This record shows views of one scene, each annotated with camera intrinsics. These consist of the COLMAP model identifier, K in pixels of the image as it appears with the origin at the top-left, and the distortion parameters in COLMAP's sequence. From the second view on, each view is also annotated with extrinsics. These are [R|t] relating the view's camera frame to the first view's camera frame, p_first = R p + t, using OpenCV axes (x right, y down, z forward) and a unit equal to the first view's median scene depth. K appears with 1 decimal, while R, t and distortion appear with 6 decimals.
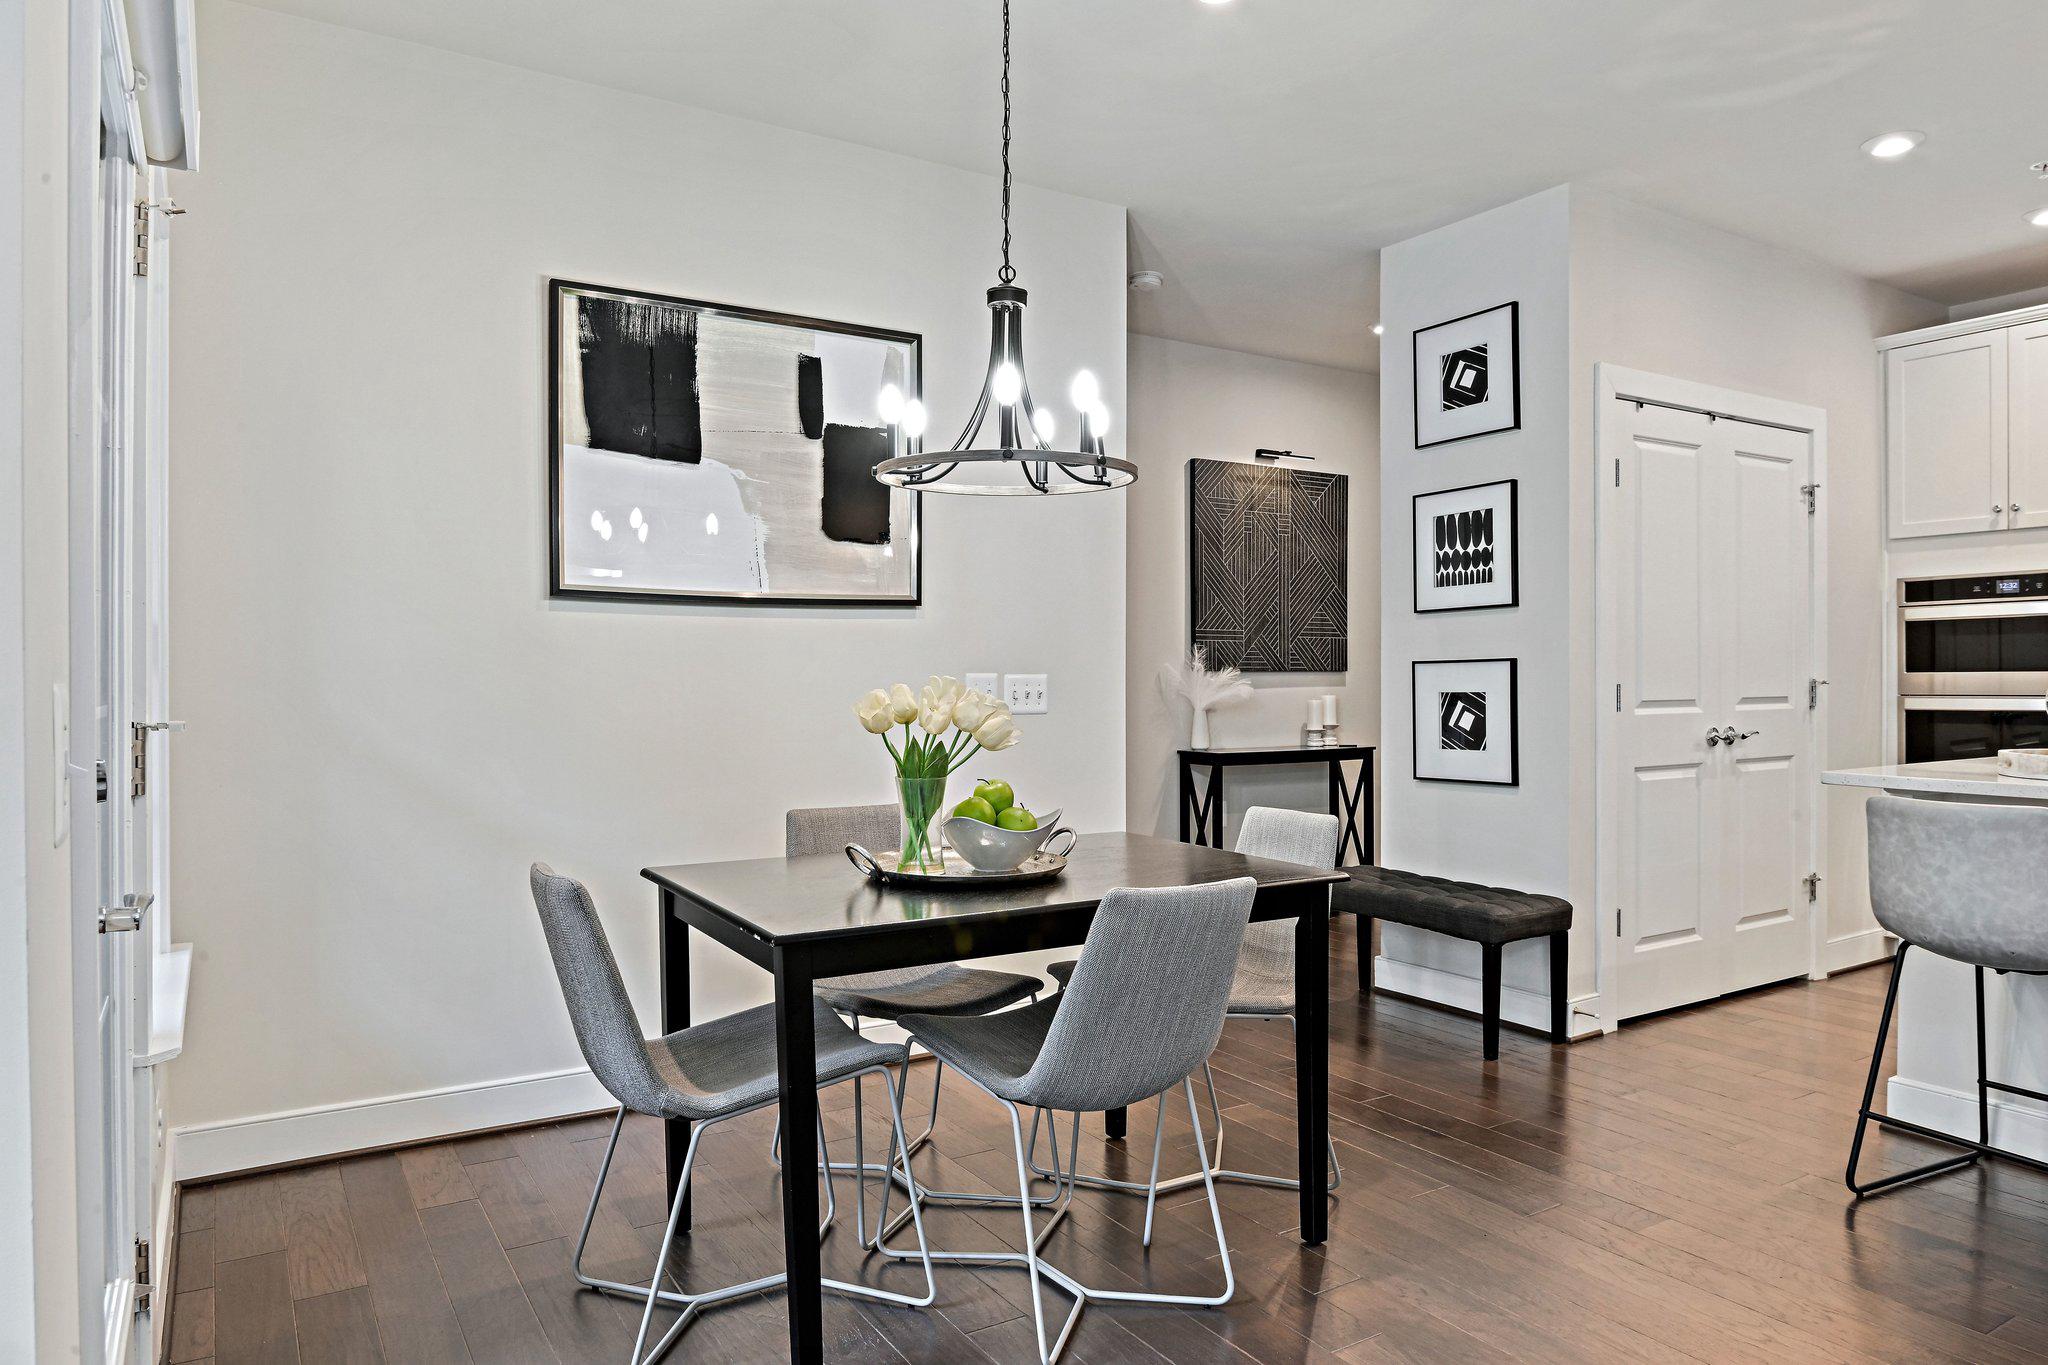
lens RADIAL K [[1299.9, 0, 1043.1], [0, 1299.9, 683.1], [0, 0, 1]] dist [-0.013513, -0.004001]
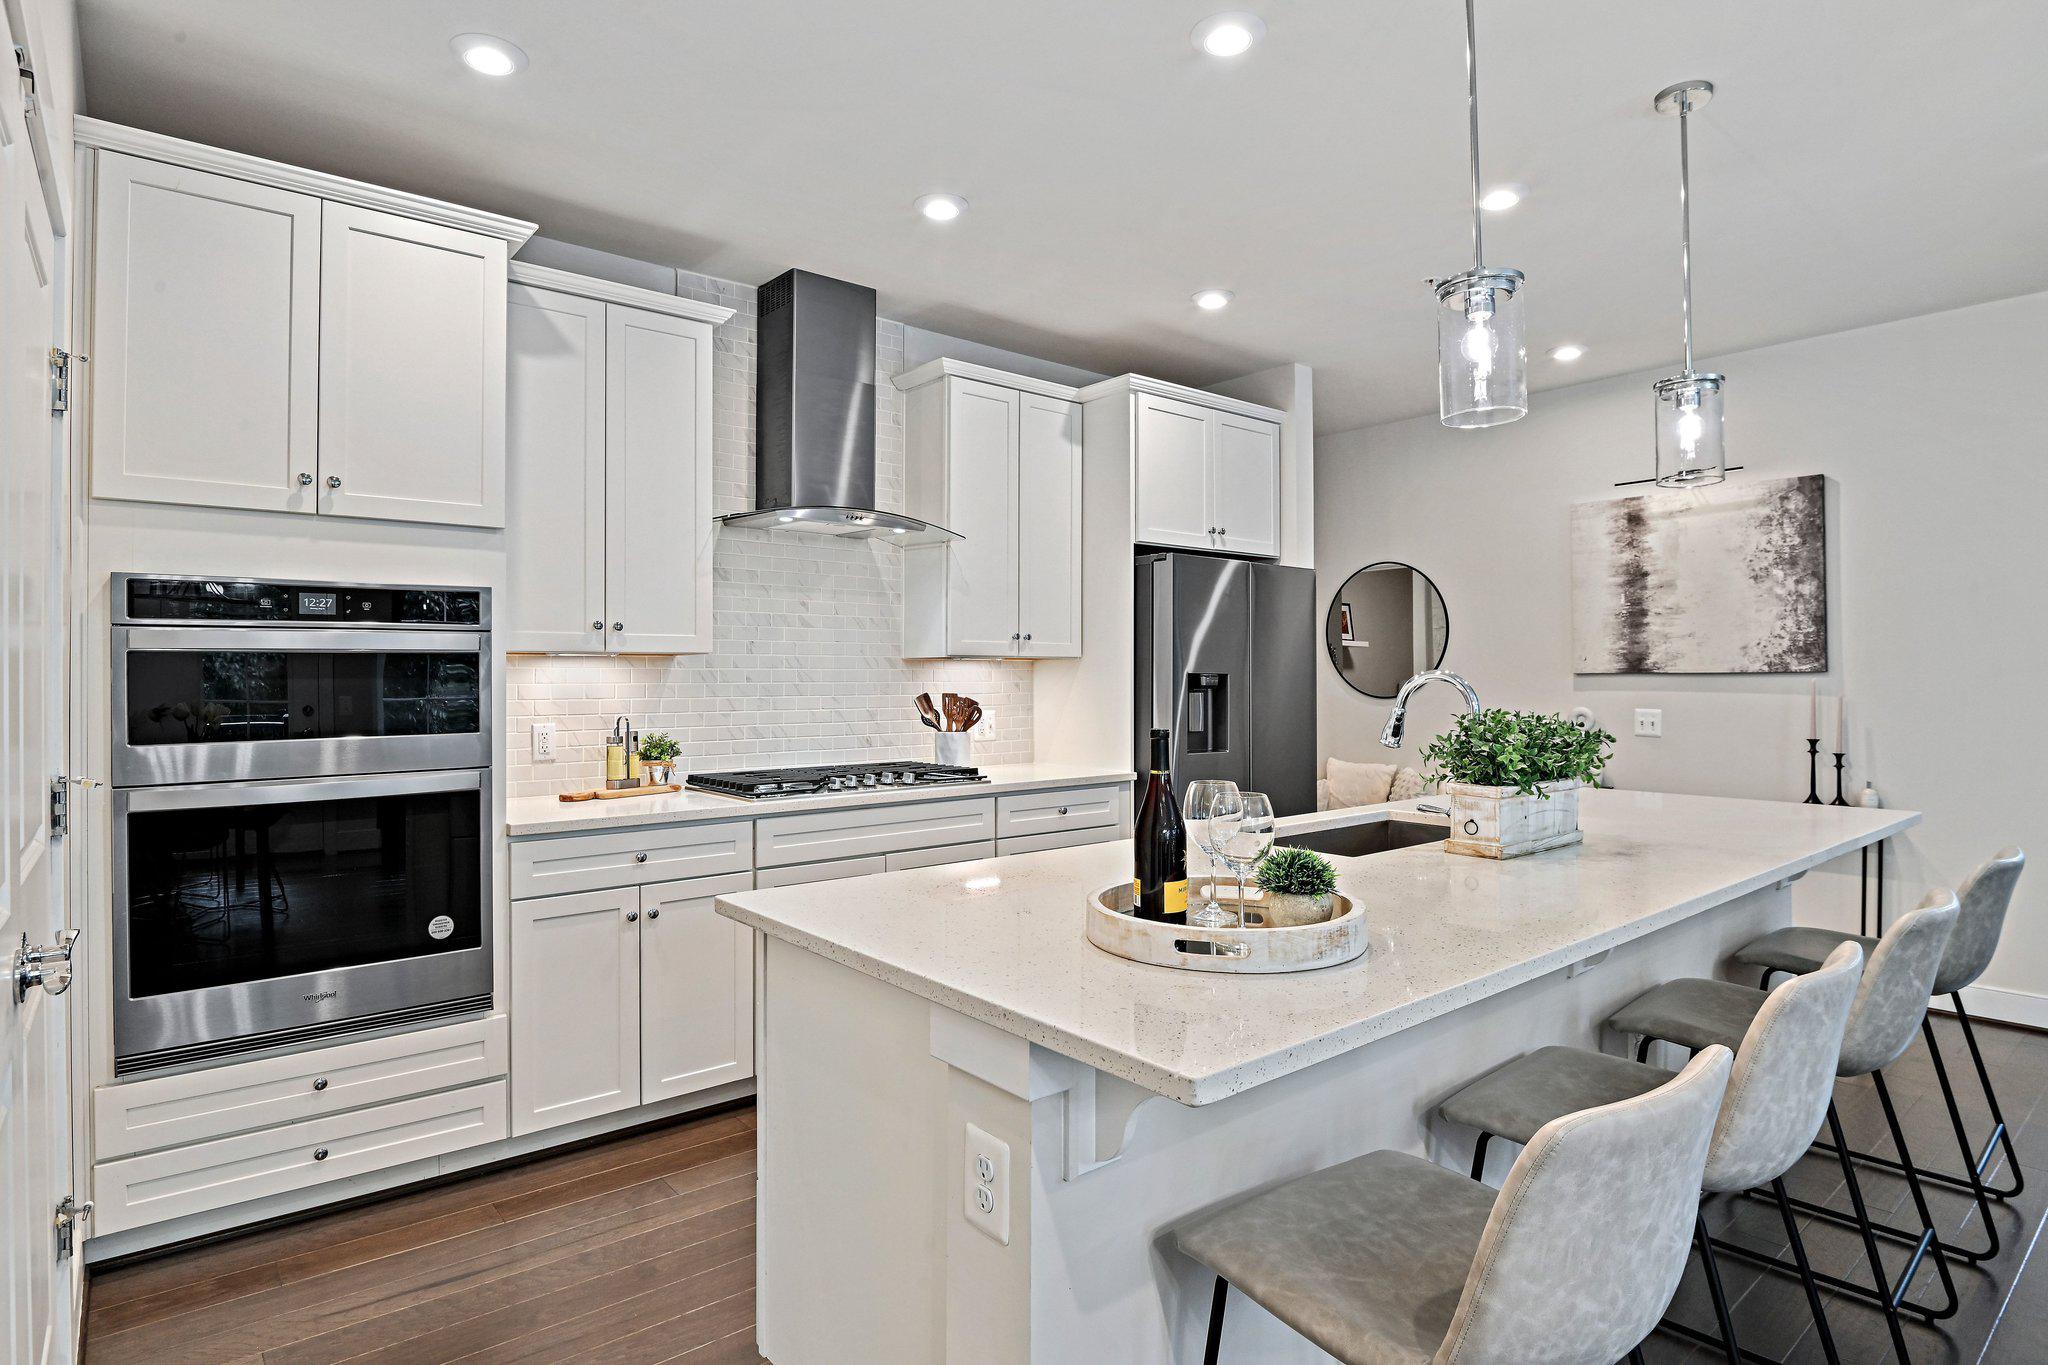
lens RADIAL K [[1068.7, 0, 1023.1], [0, 1068.7, 668.2], [0, 0, 1]] dist [-0.020189, -0.004620]
pose [[-0.120938, 0.011350, 0.992595, 0.214113], [0.009098, 0.999905, -0.010325, -0.039143], [-0.992618, 0.007782, -0.121030, 0.808001]]
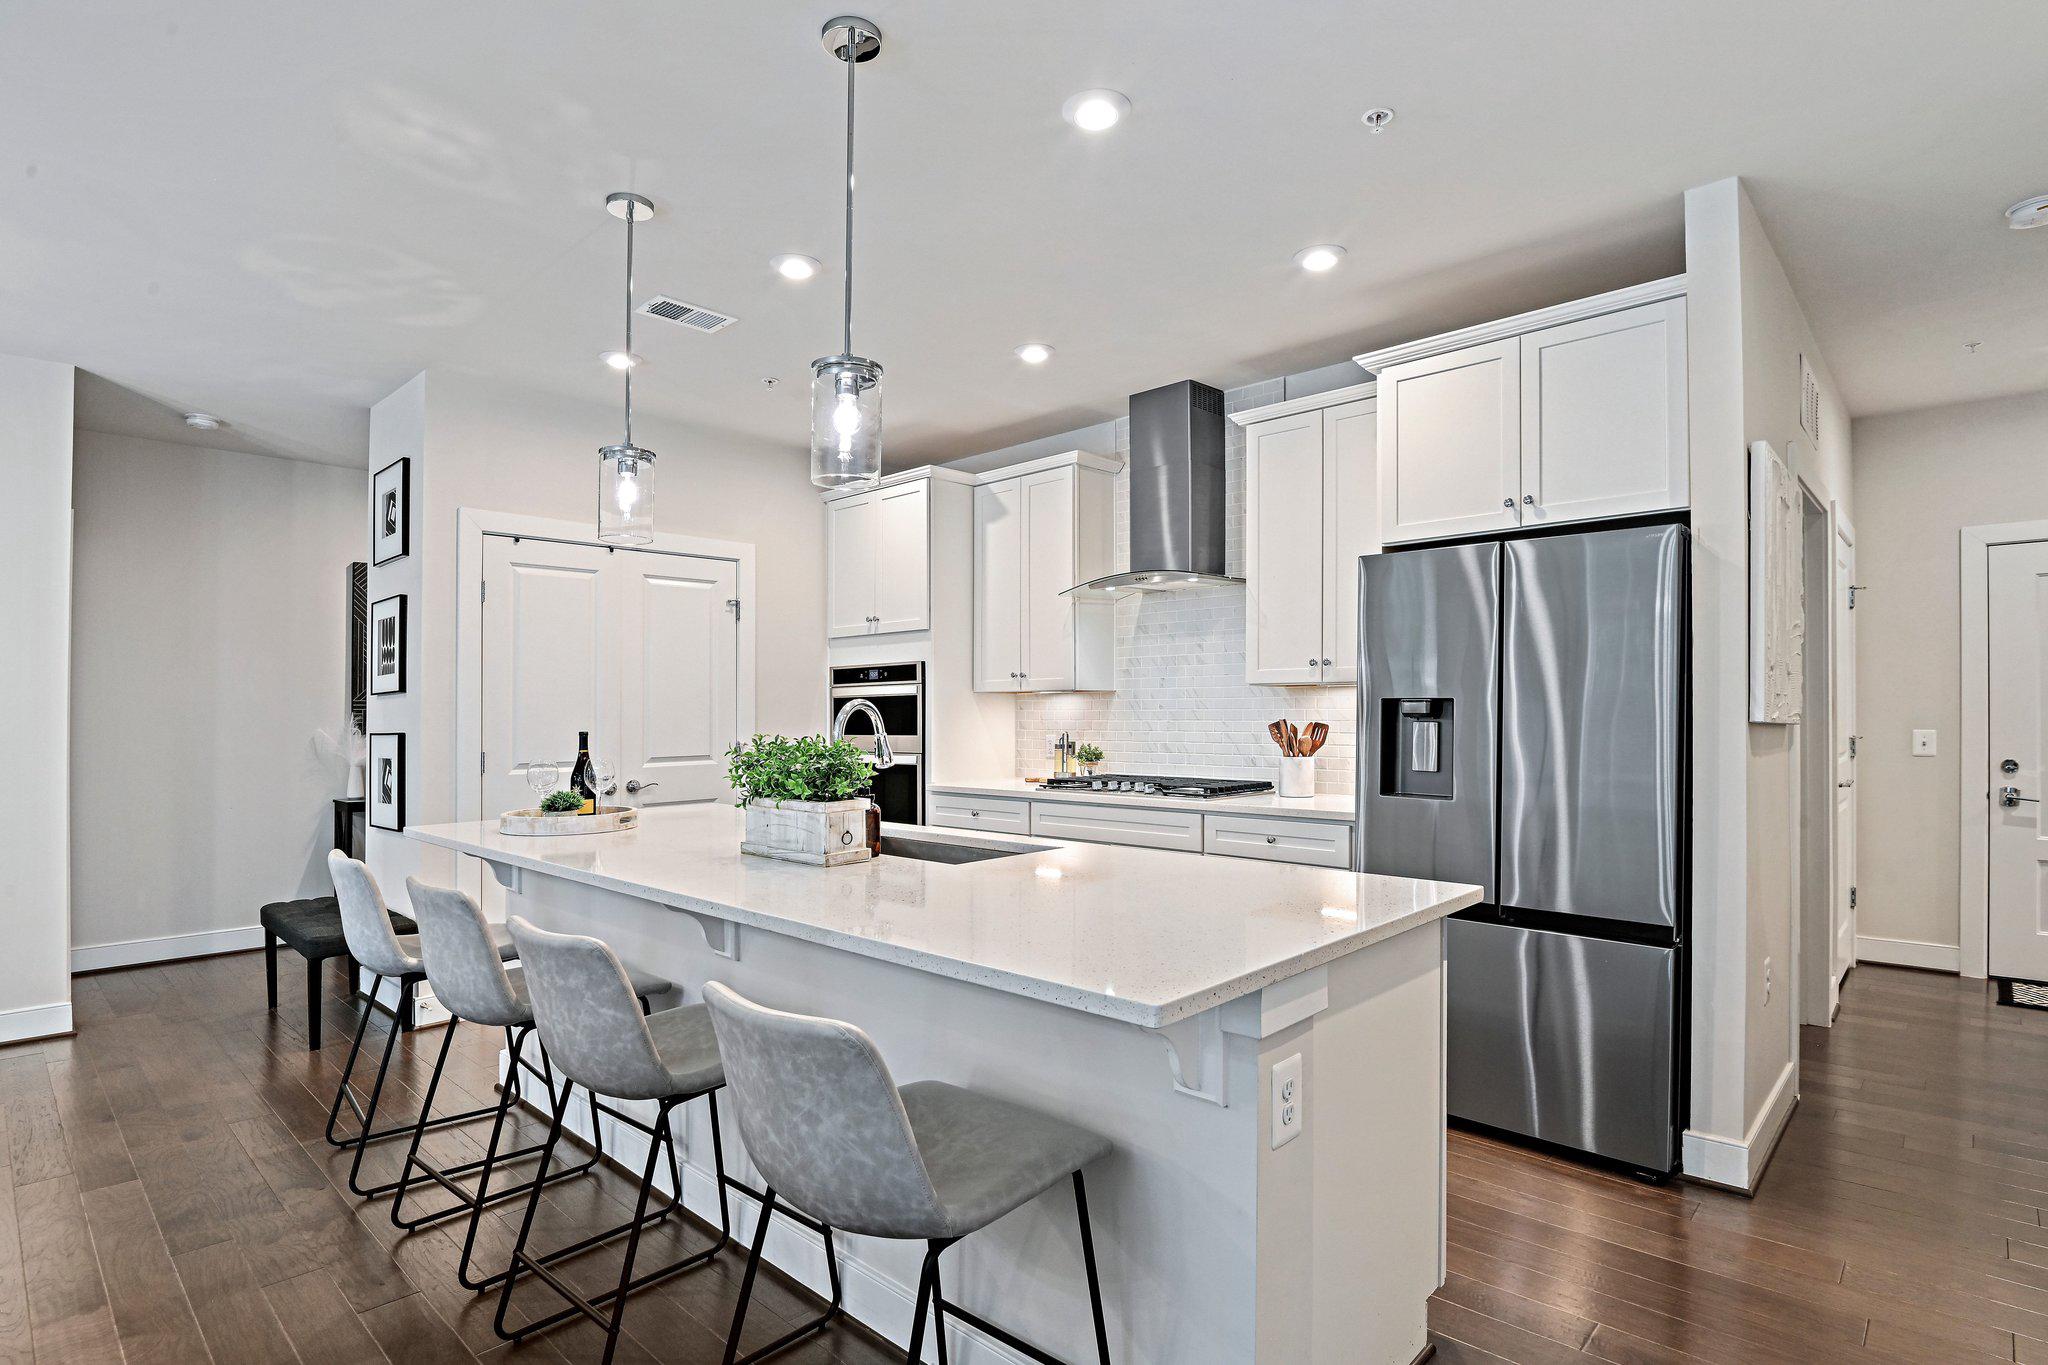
lens RADIAL K [[1012.4, 0, 1033.6], [0, 1012.4, 698.0], [0, 0, 1]] dist [-0.016100, -0.003959]
pose [[0.967042, -0.001685, 0.254612, 0.715644], [0.006777, 0.999794, -0.019123, -0.030345], [-0.254527, 0.020218, 0.966854, -0.127774]]
